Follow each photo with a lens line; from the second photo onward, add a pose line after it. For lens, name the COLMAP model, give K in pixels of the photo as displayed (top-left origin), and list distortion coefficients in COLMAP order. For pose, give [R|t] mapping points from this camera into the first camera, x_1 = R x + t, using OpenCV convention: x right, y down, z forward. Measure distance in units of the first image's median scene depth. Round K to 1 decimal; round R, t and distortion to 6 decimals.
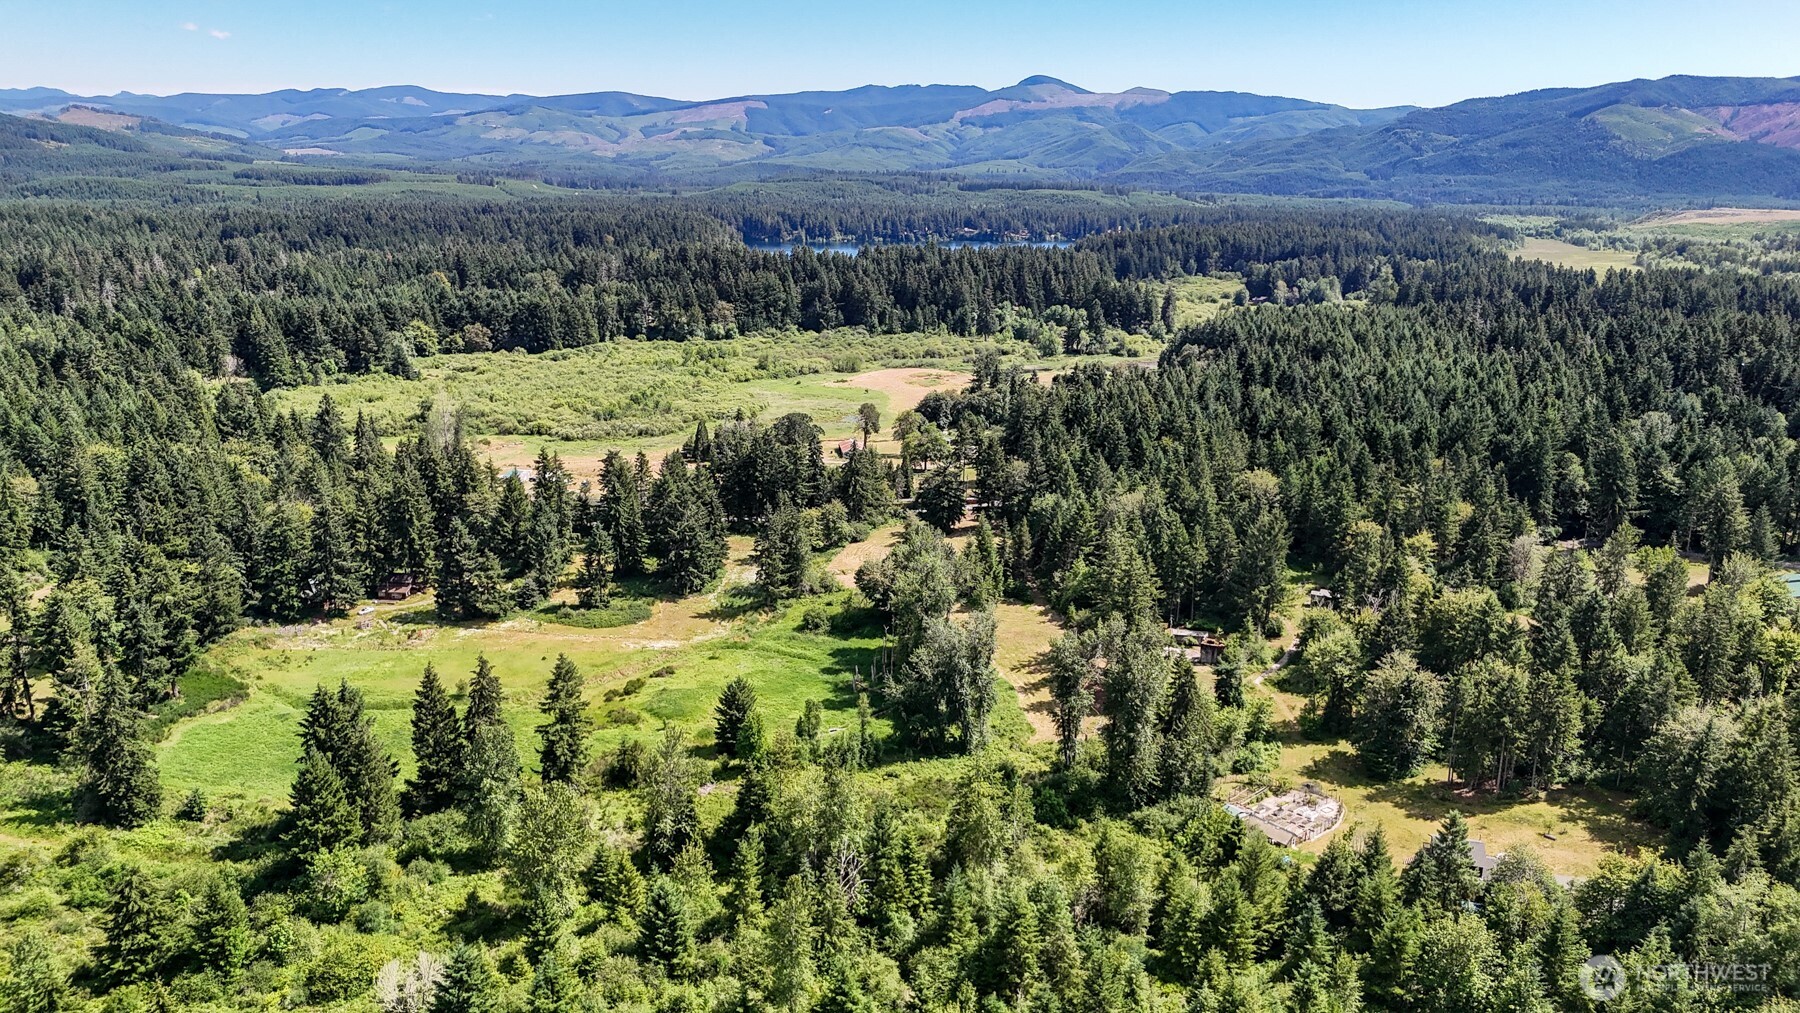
lens RADIAL K [[1315.5, 0, 895.8], [0, 1315.5, 509.4], [0, 0, 1]] dist [0.066060, -0.070782]
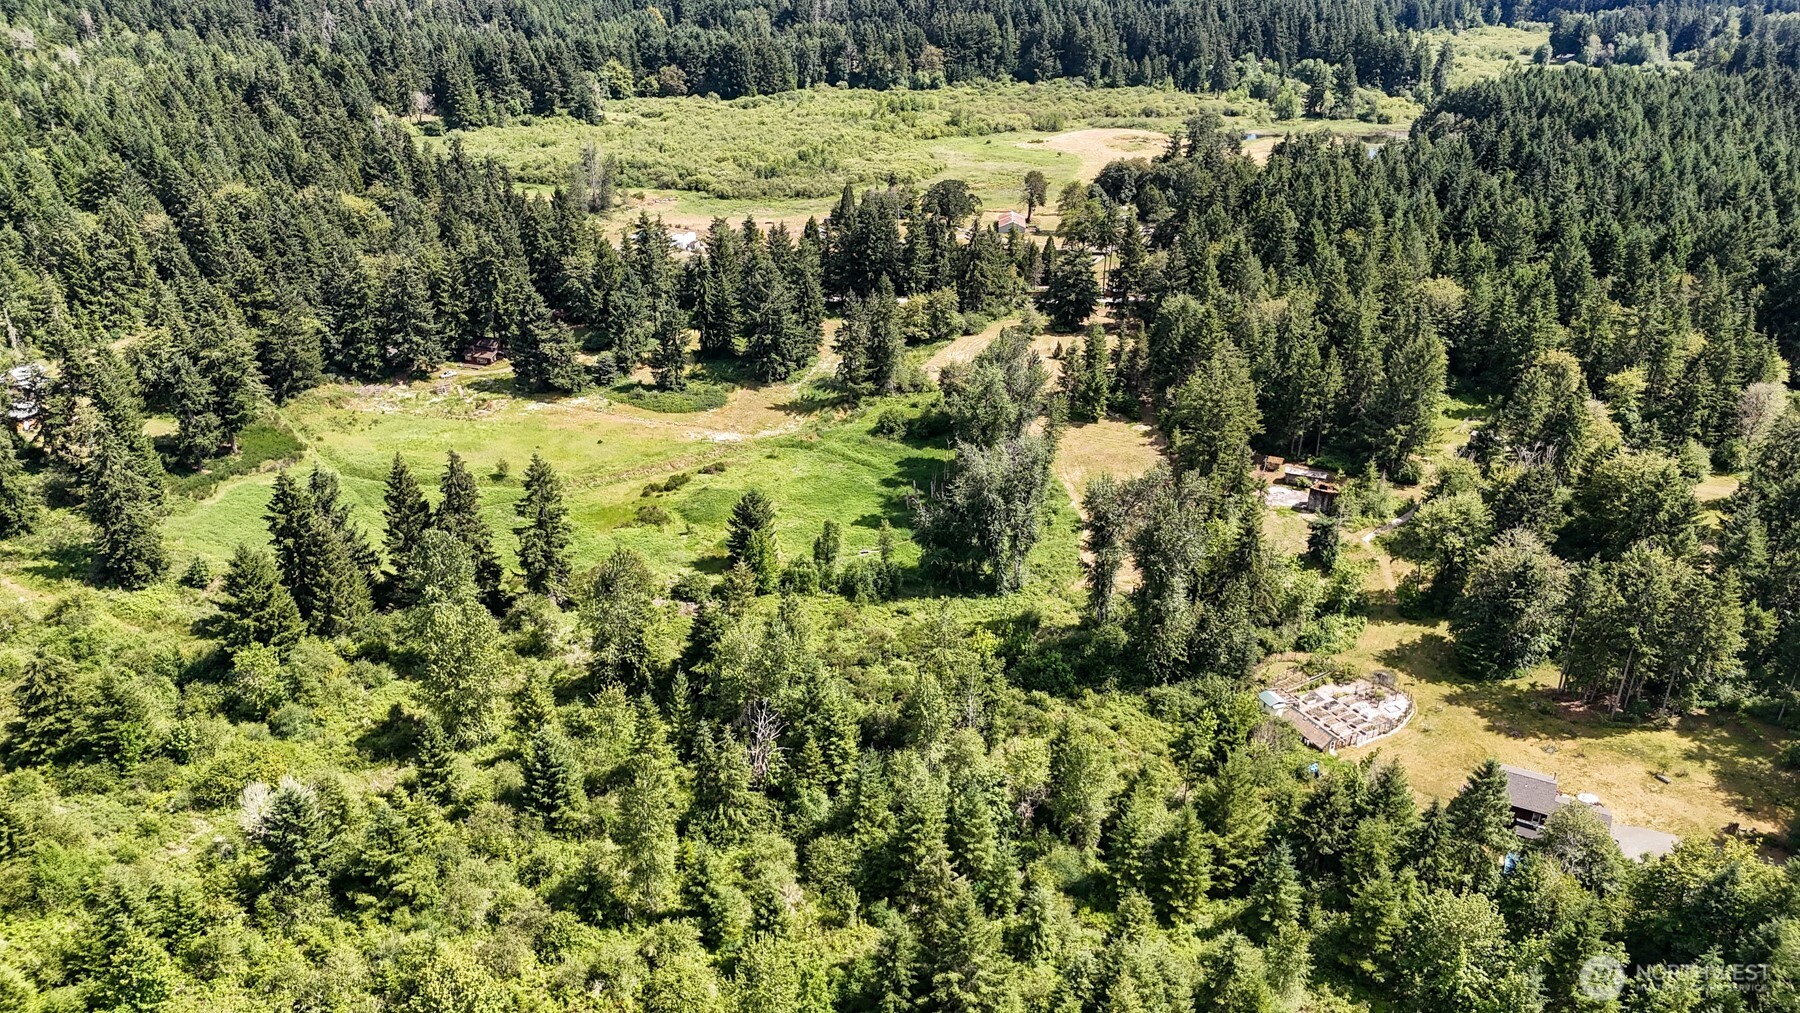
lens RADIAL K [[1315.5, 0, 894.1], [0, 1315.5, 512.7], [0, 0, 1]] dist [0.066060, -0.070782]
pose [[0.979512, 0.089369, -0.180471, 0.112000], [-0.054936, 0.980729, 0.187491, -0.025955], [0.193749, -0.173735, 0.965545, 0.105295]]
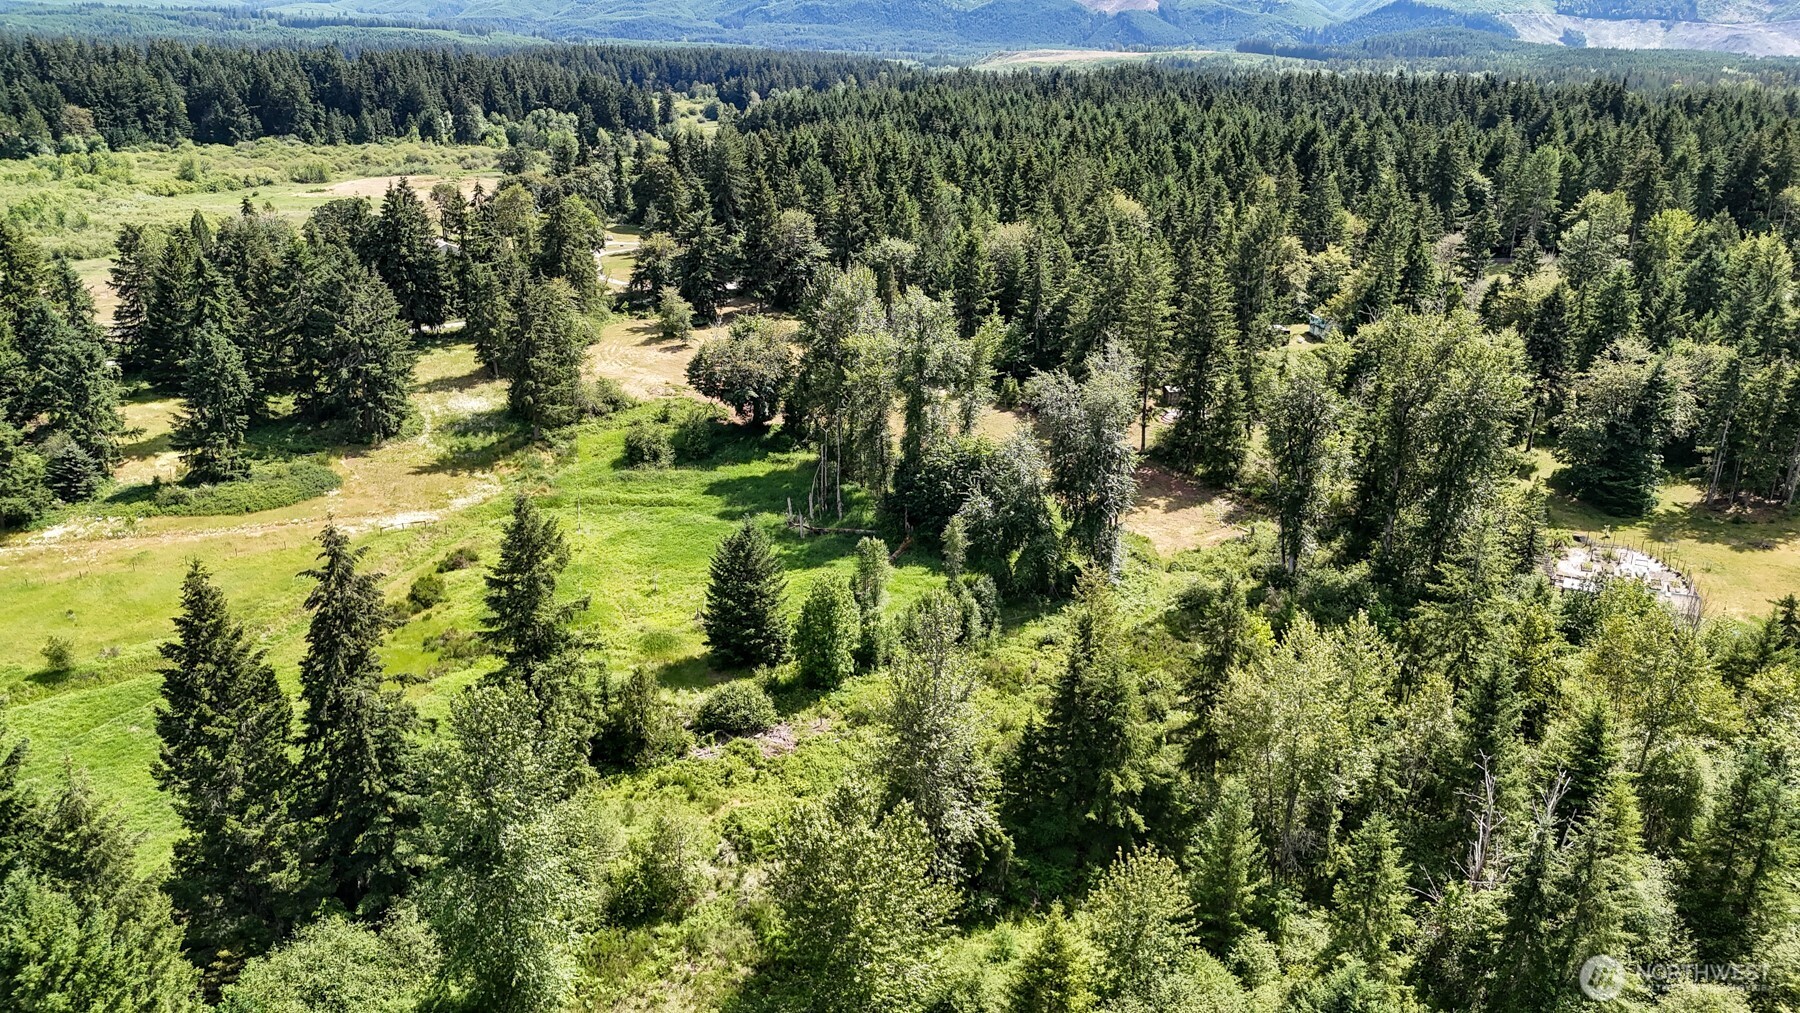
lens RADIAL K [[1315.5, 0, 903.0], [0, 1315.5, 513.1], [0, 0, 1]] dist [0.066060, -0.070782]
pose [[0.886389, -0.151349, 0.437503, -0.228938], [0.107566, 0.986517, 0.123345, 0.051861], [-0.450272, -0.062271, 0.890717, 0.392343]]
